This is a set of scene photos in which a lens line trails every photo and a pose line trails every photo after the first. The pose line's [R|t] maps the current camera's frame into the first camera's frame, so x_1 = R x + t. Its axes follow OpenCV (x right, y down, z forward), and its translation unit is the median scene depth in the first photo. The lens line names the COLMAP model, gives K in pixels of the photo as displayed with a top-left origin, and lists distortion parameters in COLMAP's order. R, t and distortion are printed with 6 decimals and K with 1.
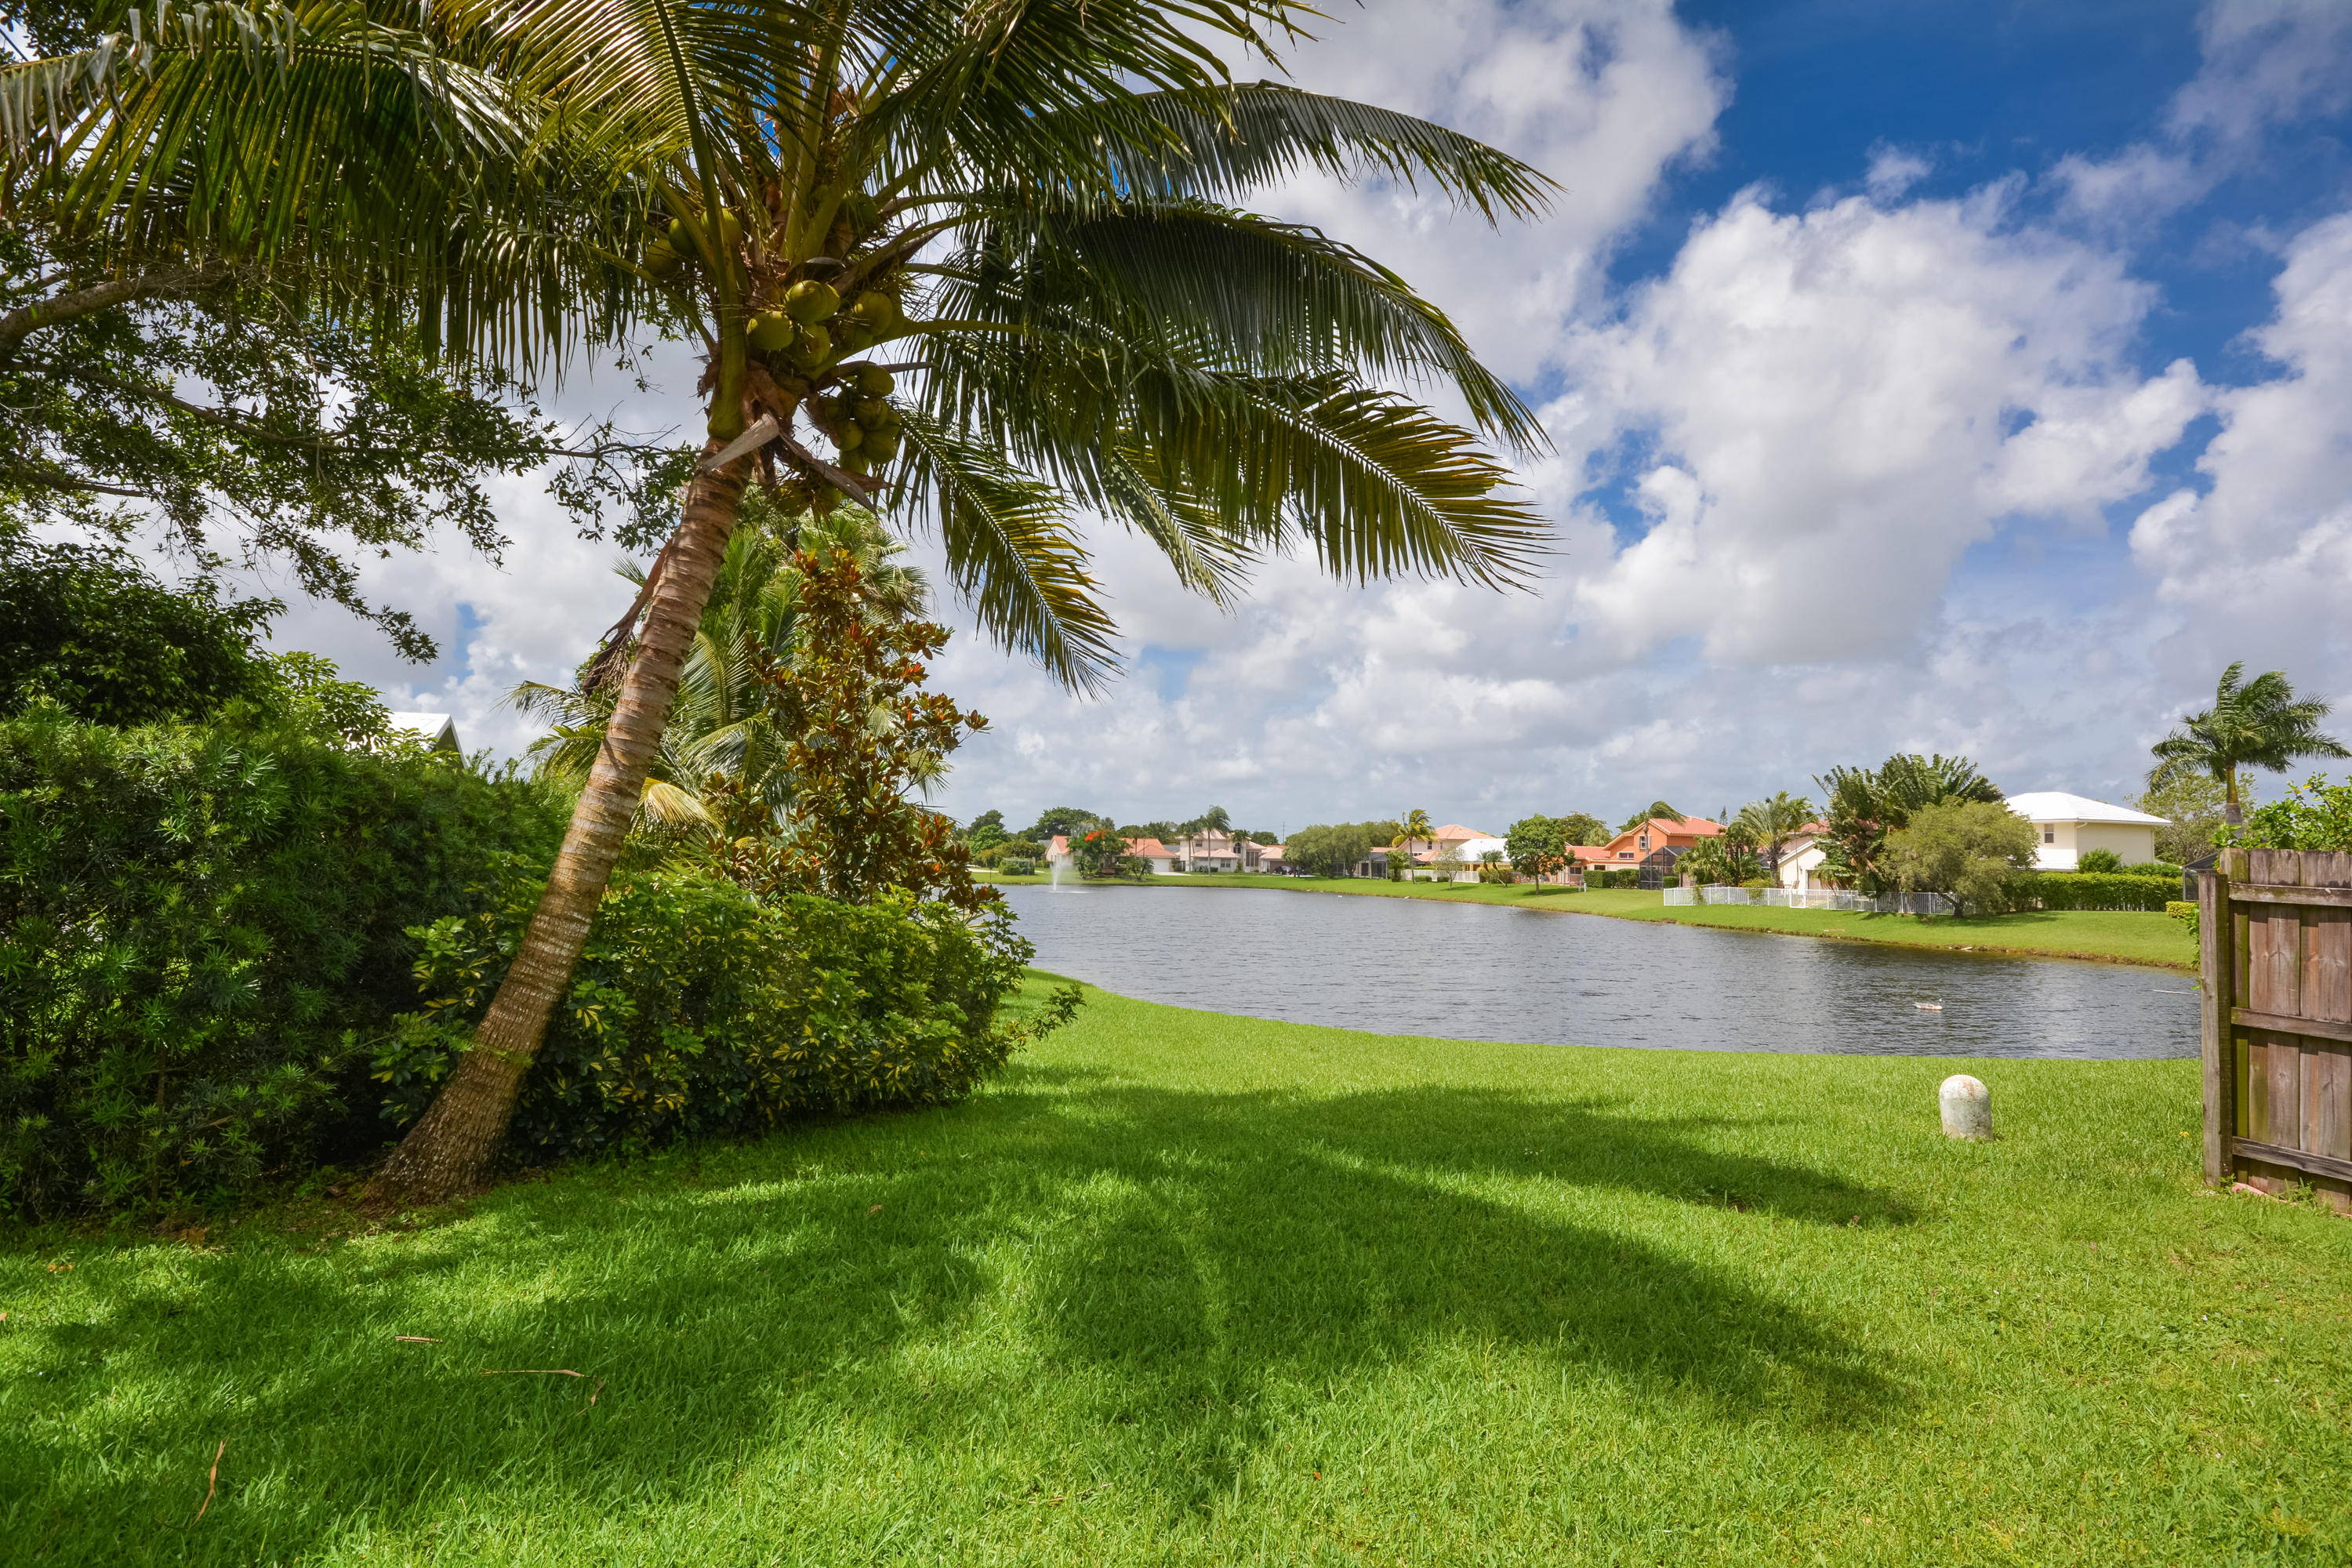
lens RADIAL K [[1192.2, 0, 1195.5], [0, 1192.2, 807.7], [0, 0, 1]] dist [0.015081, -0.000510]
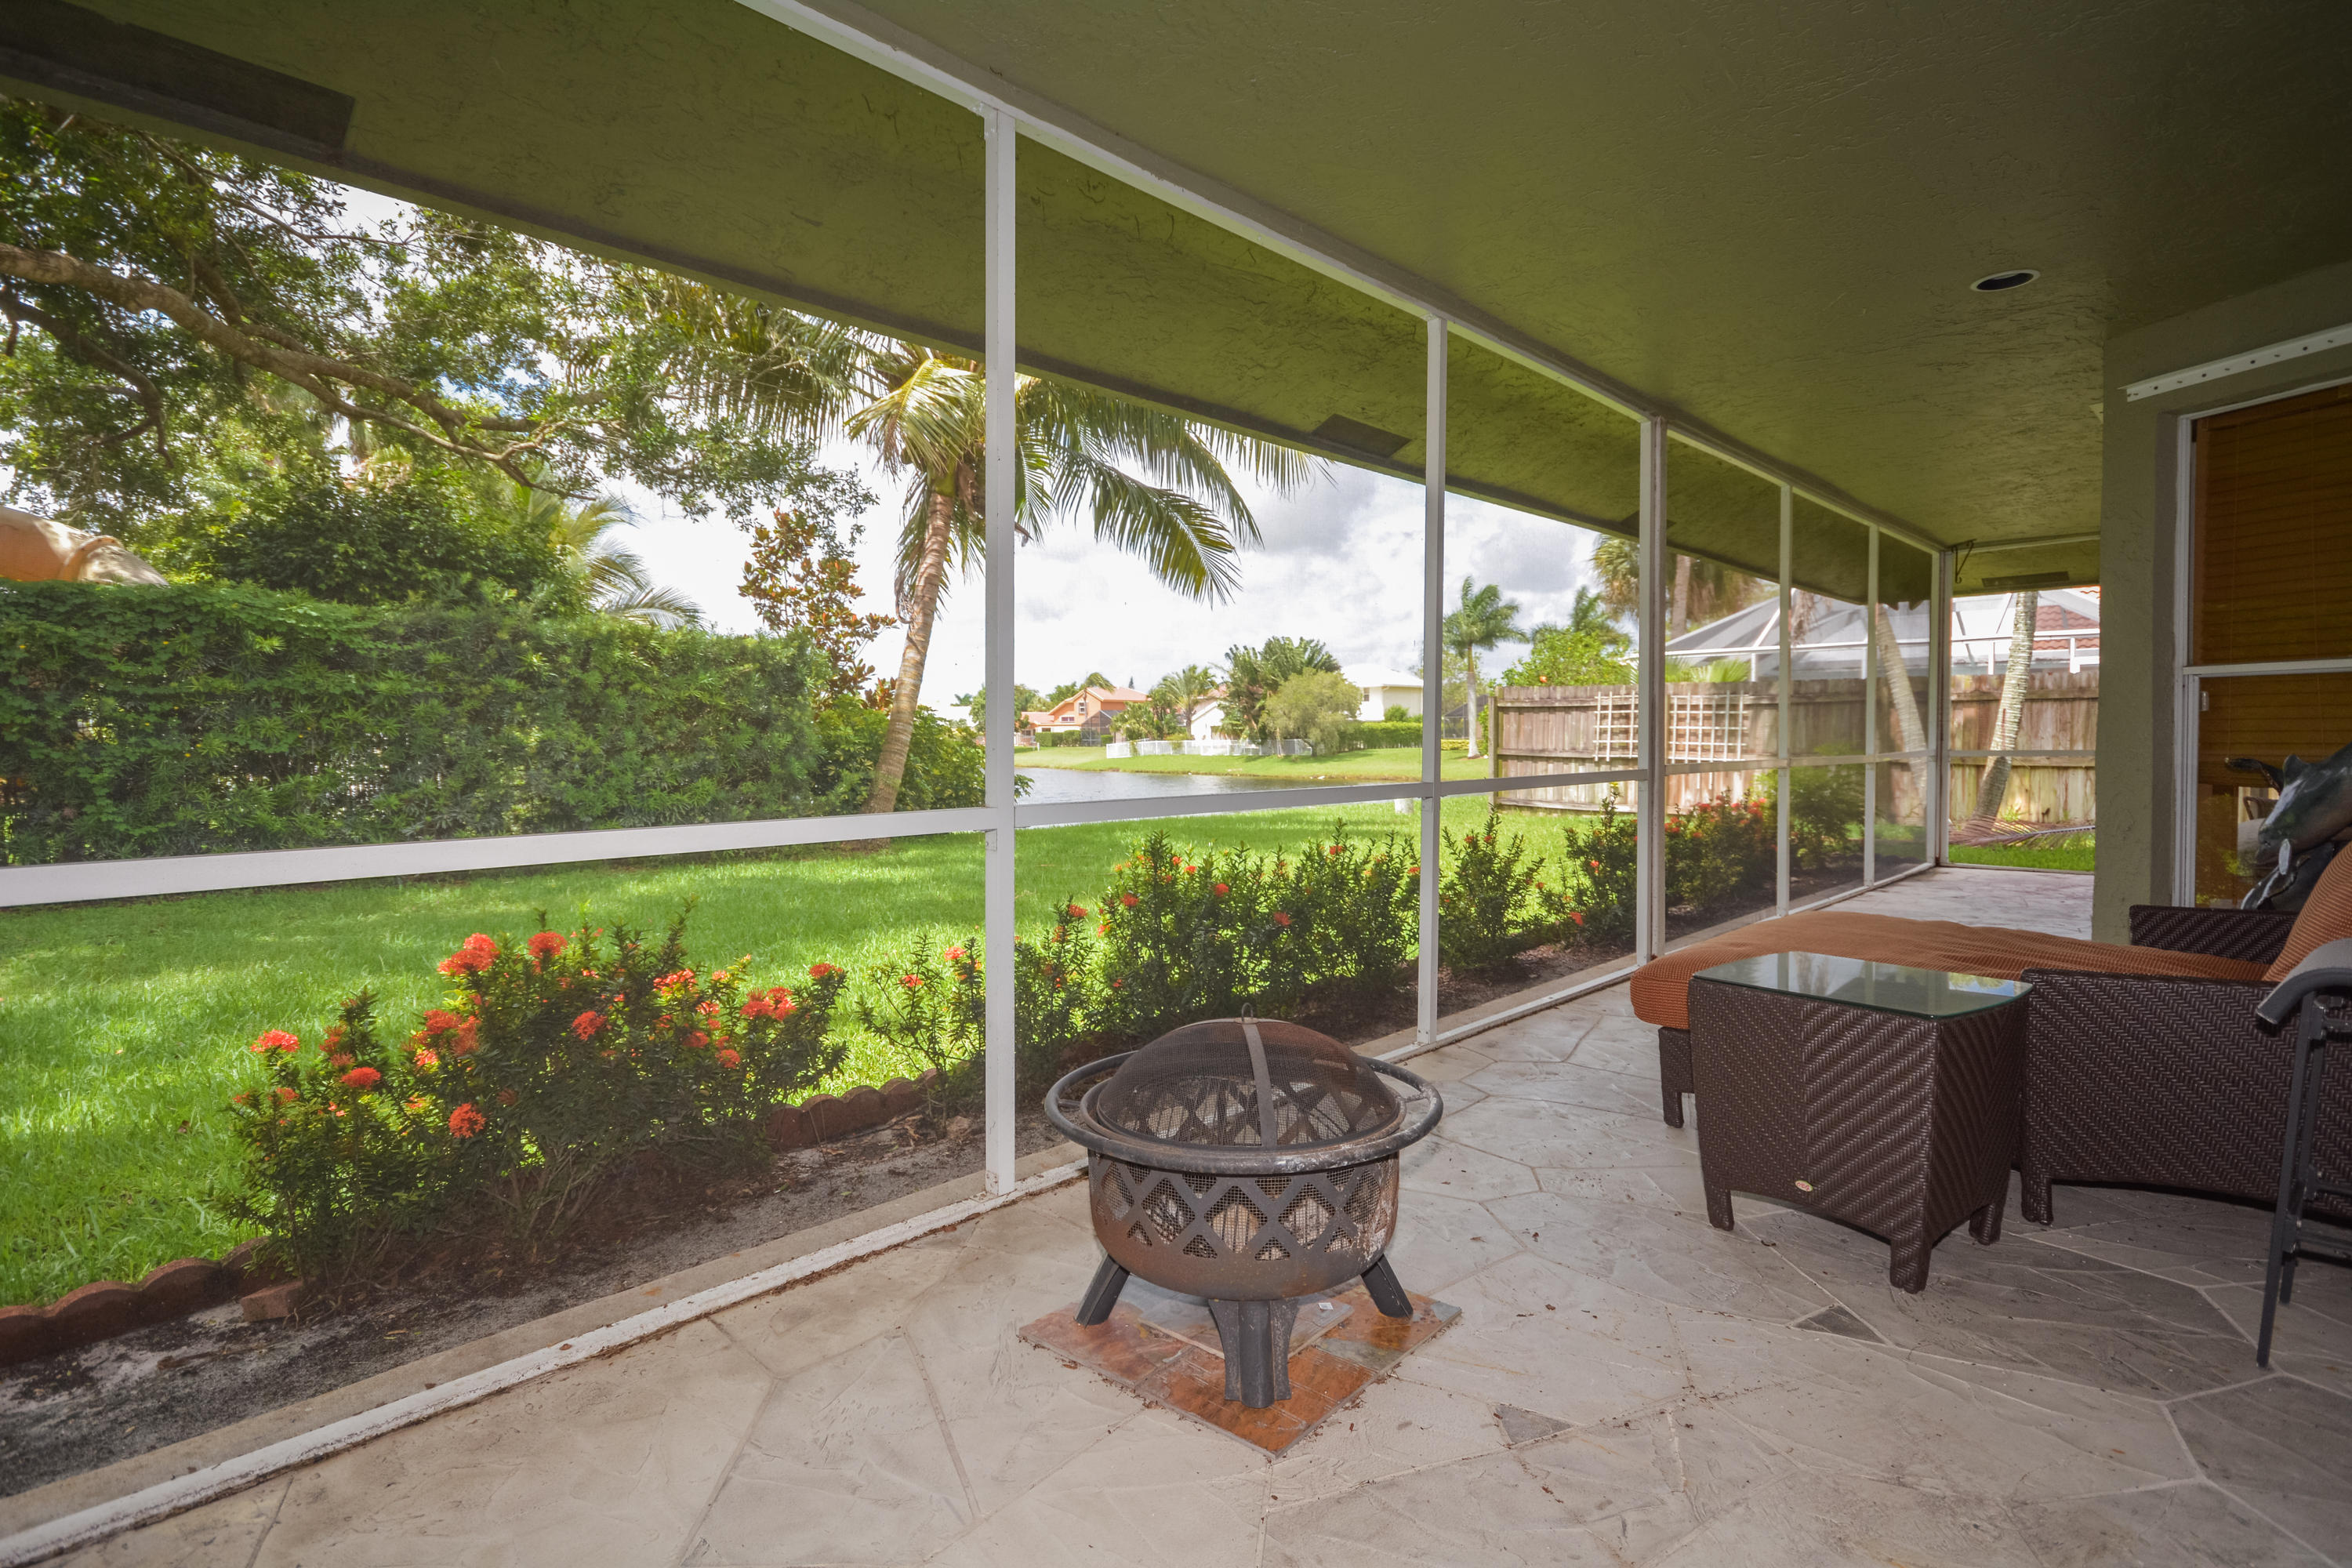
lens RADIAL K [[1144.9, 0, 1145.8], [0, 1144.9, 772.7], [0, 0, 1]] dist [0.015610, -0.000398]
pose [[0.903674, -0.041441, 0.426211, -0.082028], [0.007077, 0.996616, 0.081897, 0.001165], [-0.428162, -0.070992, 0.900909, -0.084277]]
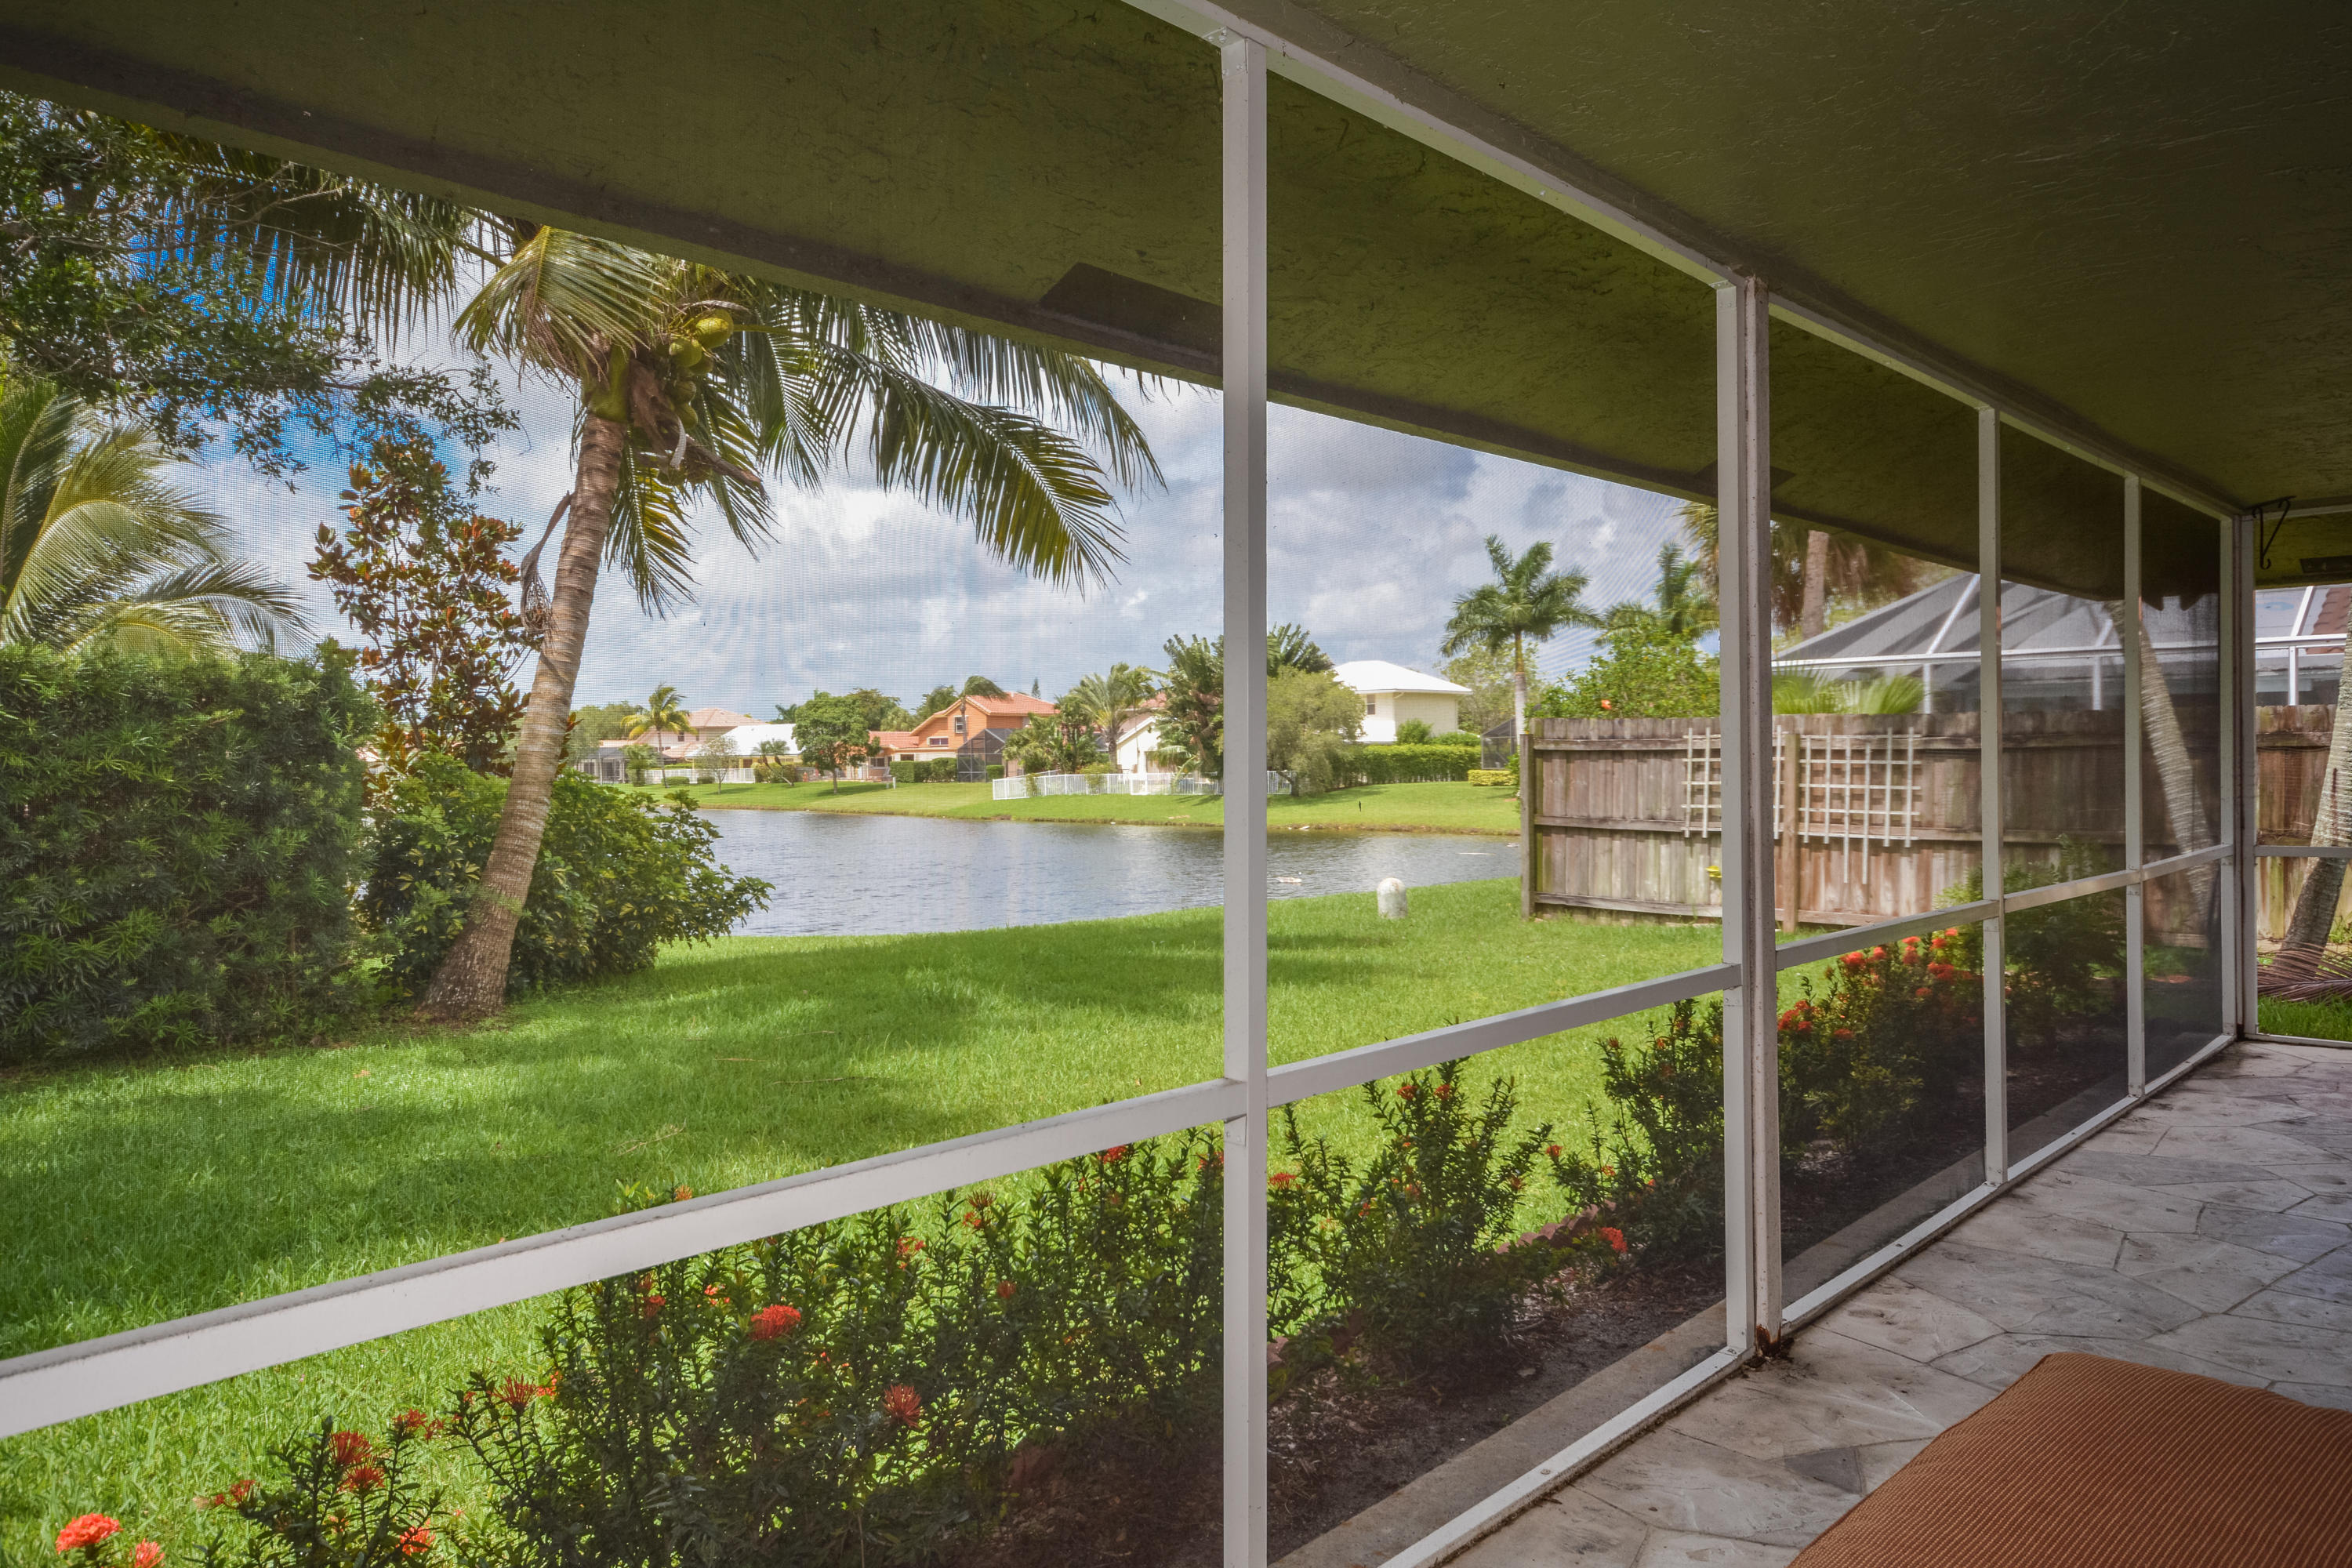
lens RADIAL K [[1654.5, 0, 1137.1], [0, 1654.5, 788.4], [0, 0, 1]] dist [0.021236, 0.015805]
pose [[0.883708, -0.042260, 0.466127, -0.063129], [0.012173, 0.997654, 0.067372, -0.002655], [-0.467880, -0.053863, 0.882149, -0.069257]]
